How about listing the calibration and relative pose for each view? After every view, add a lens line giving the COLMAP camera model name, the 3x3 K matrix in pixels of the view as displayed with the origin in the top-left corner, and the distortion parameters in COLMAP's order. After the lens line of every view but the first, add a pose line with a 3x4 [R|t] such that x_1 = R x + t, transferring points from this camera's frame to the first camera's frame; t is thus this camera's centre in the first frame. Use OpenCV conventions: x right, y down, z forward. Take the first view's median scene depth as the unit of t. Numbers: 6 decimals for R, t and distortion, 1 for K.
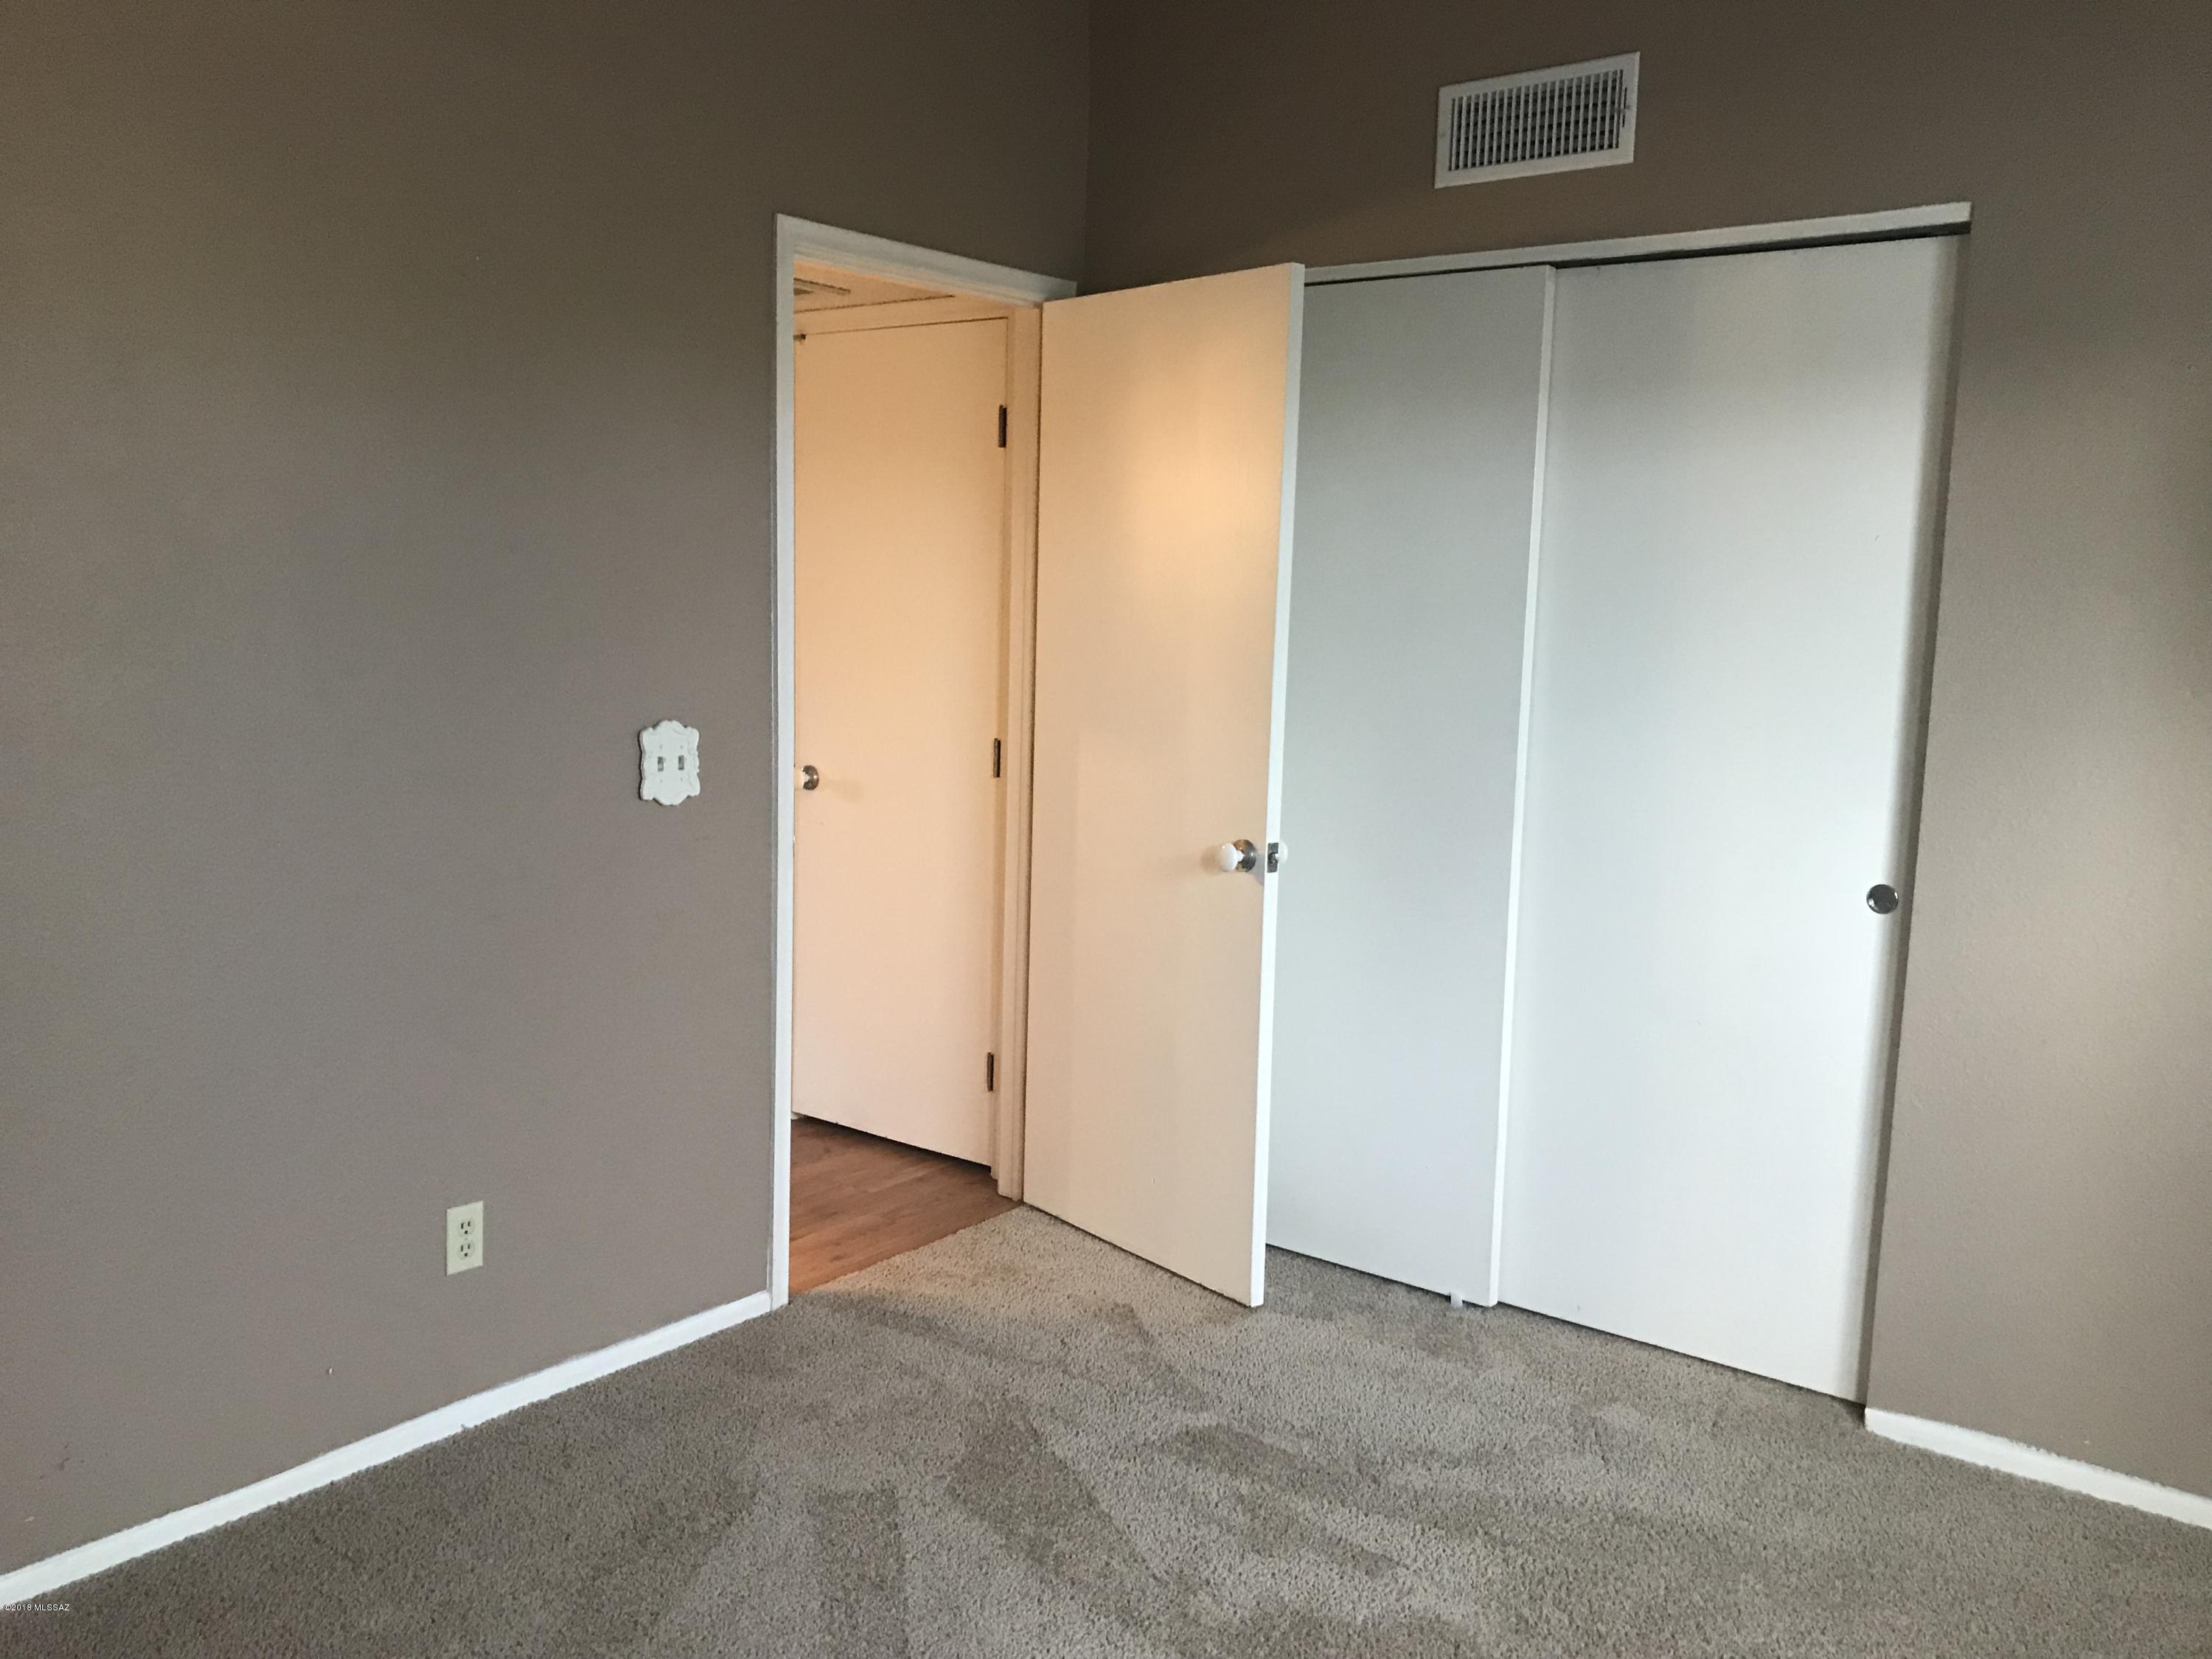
lens RADIAL K [[1814.9, 0, 1149.4], [0, 1814.9, 817.3], [0, 0, 1]] dist [0.103649, -0.148519]
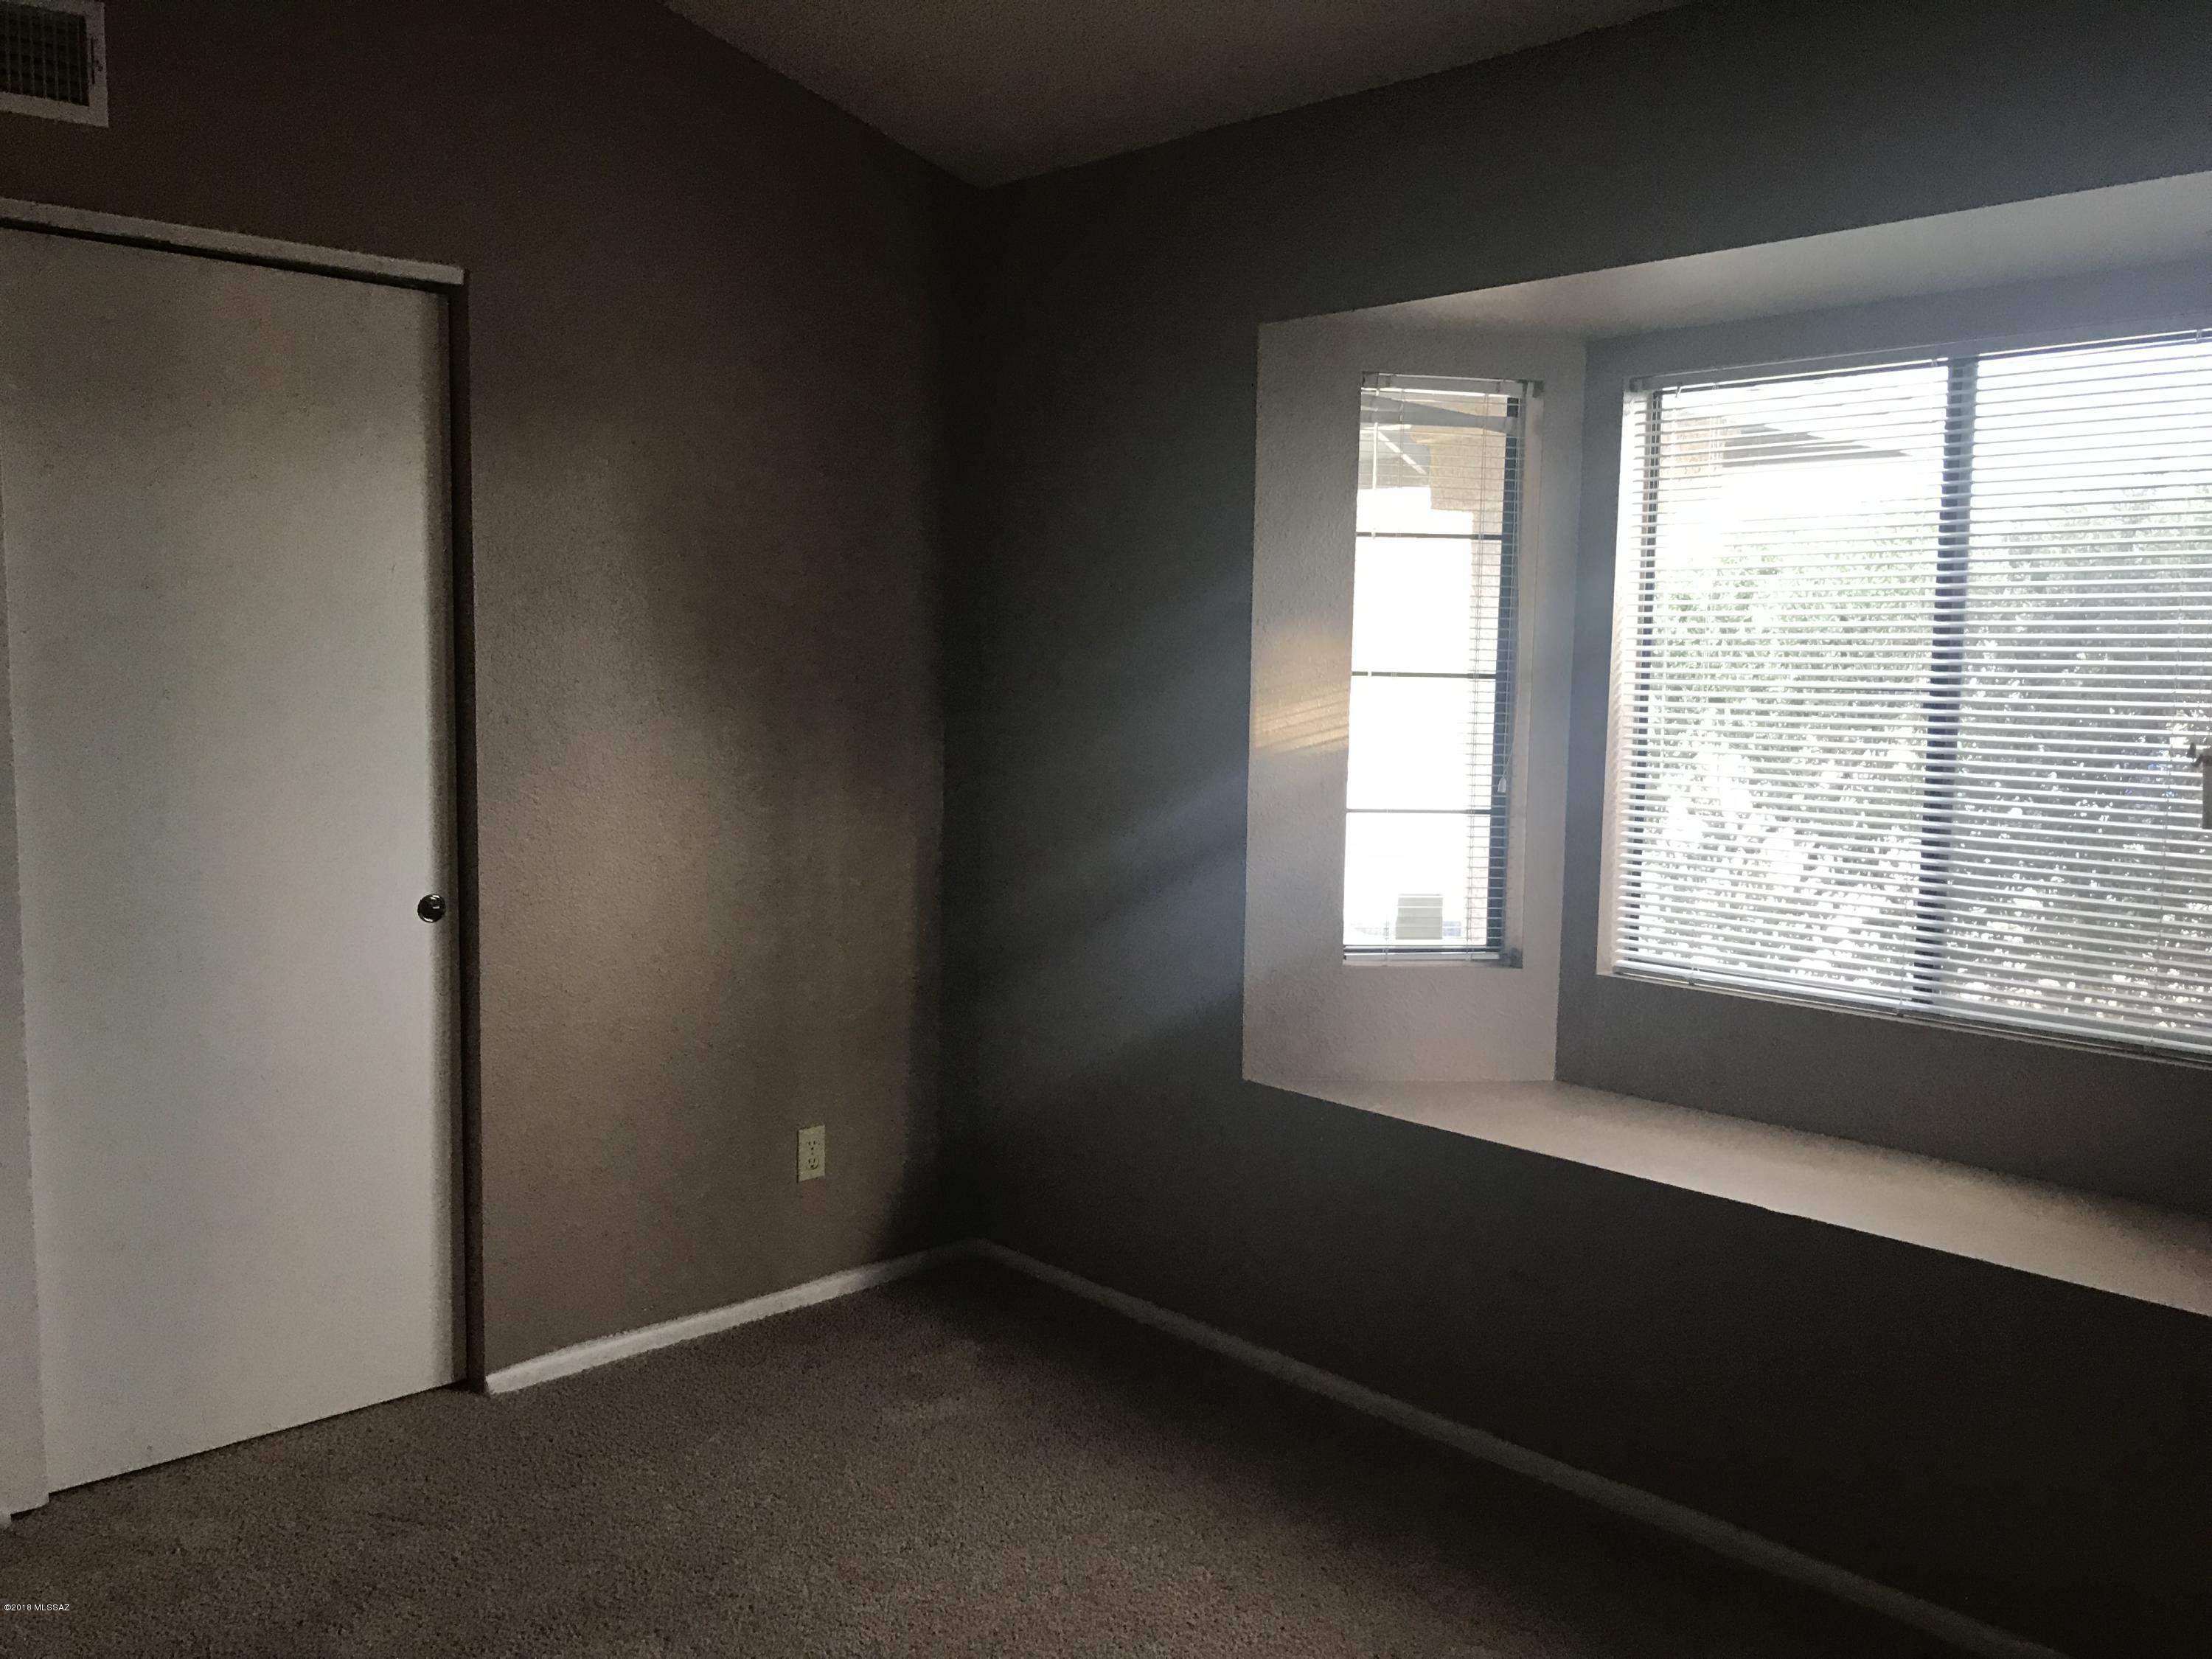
lens RADIAL K [[1814.9, 0, 1149.4], [0, 1814.9, 817.3], [0, 0, 1]] dist [0.103649, -0.148519]
pose [[0.153016, -0.115716, 0.981425, -0.569728], [0.111514, 0.988799, 0.099200, -0.065867], [-0.981912, 0.094264, 0.164206, 0.412264]]
